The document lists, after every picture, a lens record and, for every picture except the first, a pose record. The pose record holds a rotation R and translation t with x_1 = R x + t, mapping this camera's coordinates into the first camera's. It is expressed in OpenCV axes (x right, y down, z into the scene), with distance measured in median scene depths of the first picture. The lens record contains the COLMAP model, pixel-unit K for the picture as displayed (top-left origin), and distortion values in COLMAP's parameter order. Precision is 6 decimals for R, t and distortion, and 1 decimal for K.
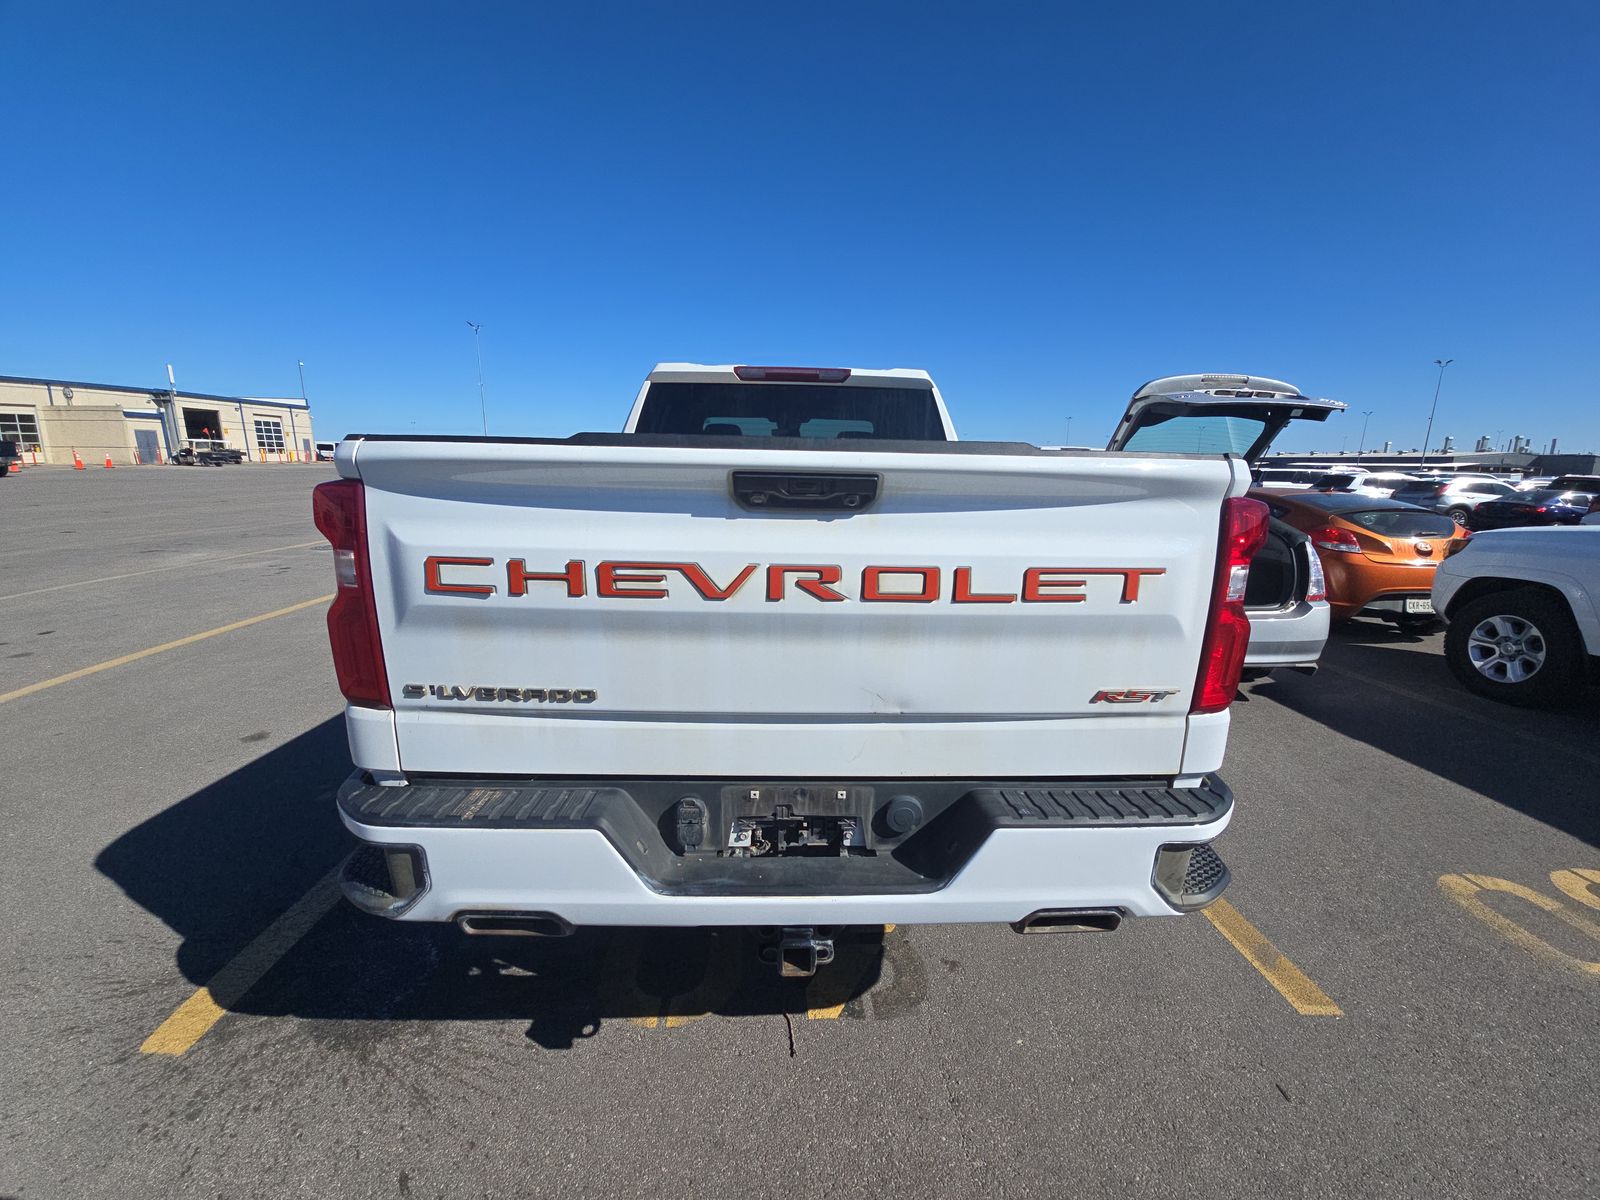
lens RADIAL K [[641.5, 0, 803.2], [0, 641.5, 602.8], [0, 0, 1]] dist [0.000823, -0.002226]
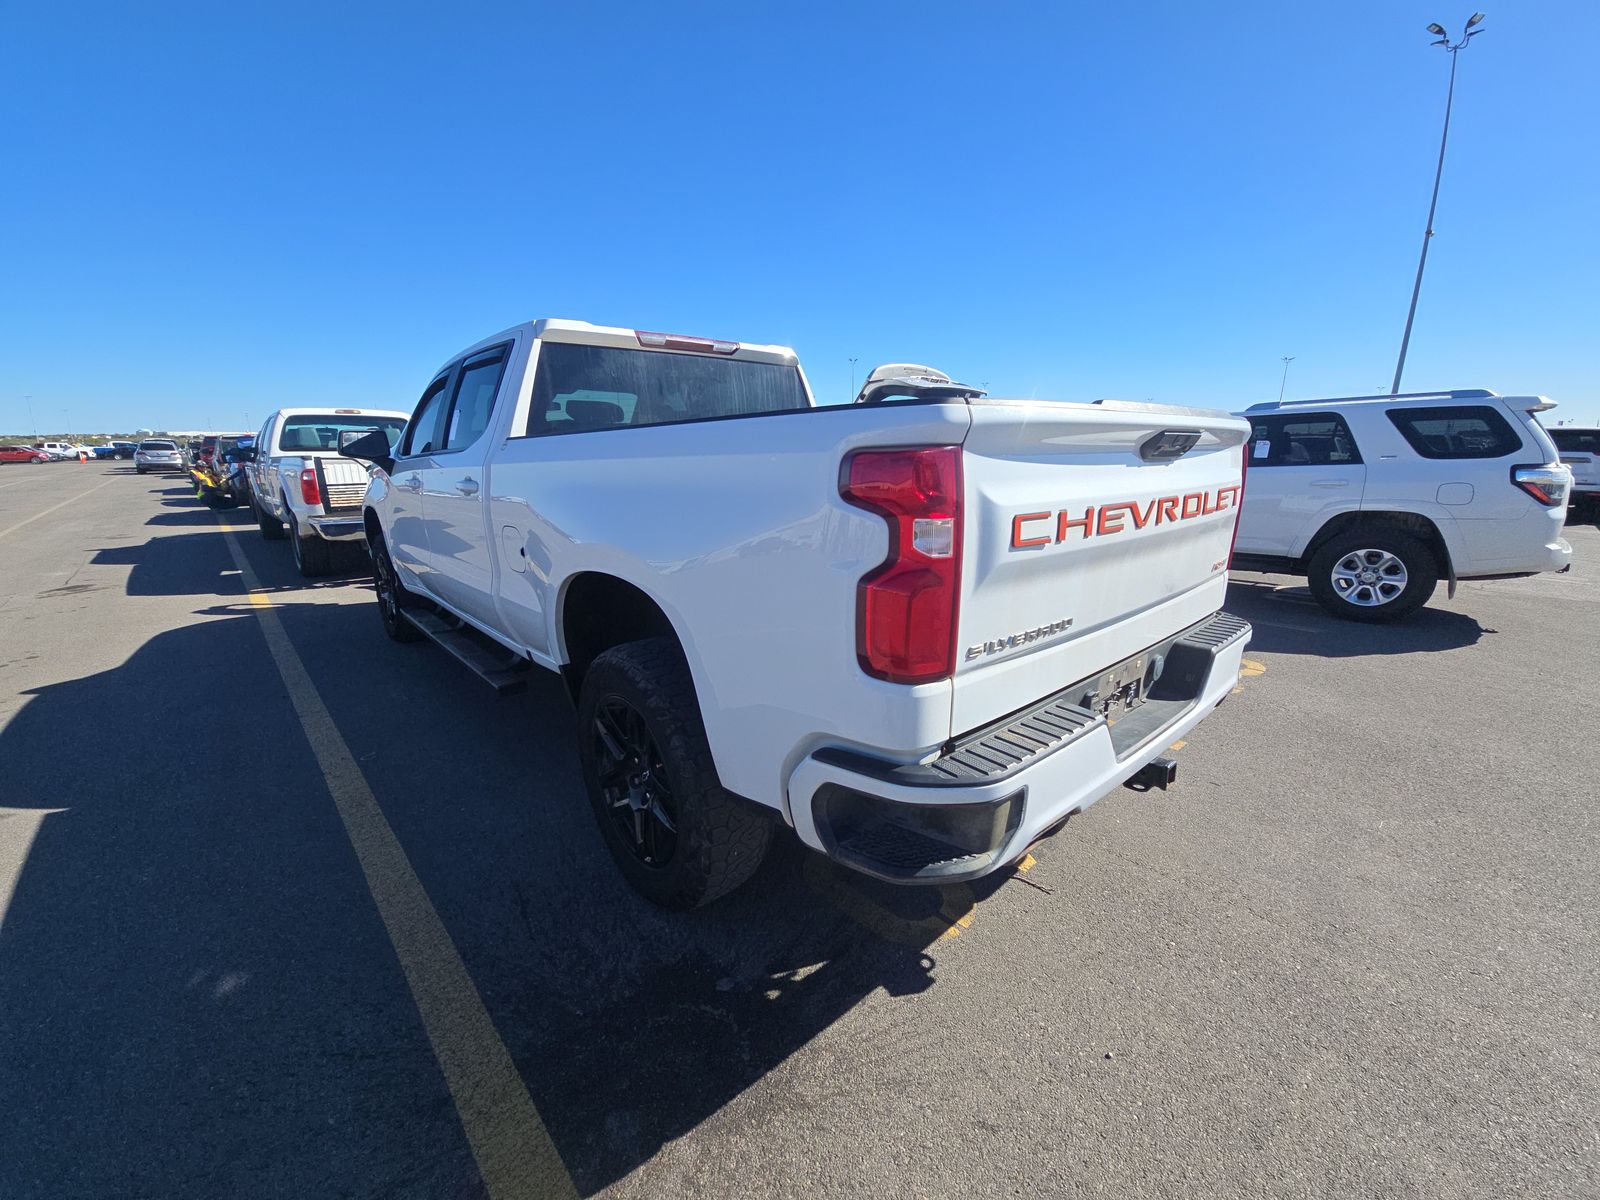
lens RADIAL K [[641.5, 0, 812.0], [0, 641.5, 604.6], [0, 0, 1]] dist [0.000823, -0.002226]
pose [[0.773878, -0.176602, 0.608215, -1.164166], [0.155024, 0.983943, 0.088450, -0.055883], [-0.614069, 0.025839, 0.788829, 0.287391]]
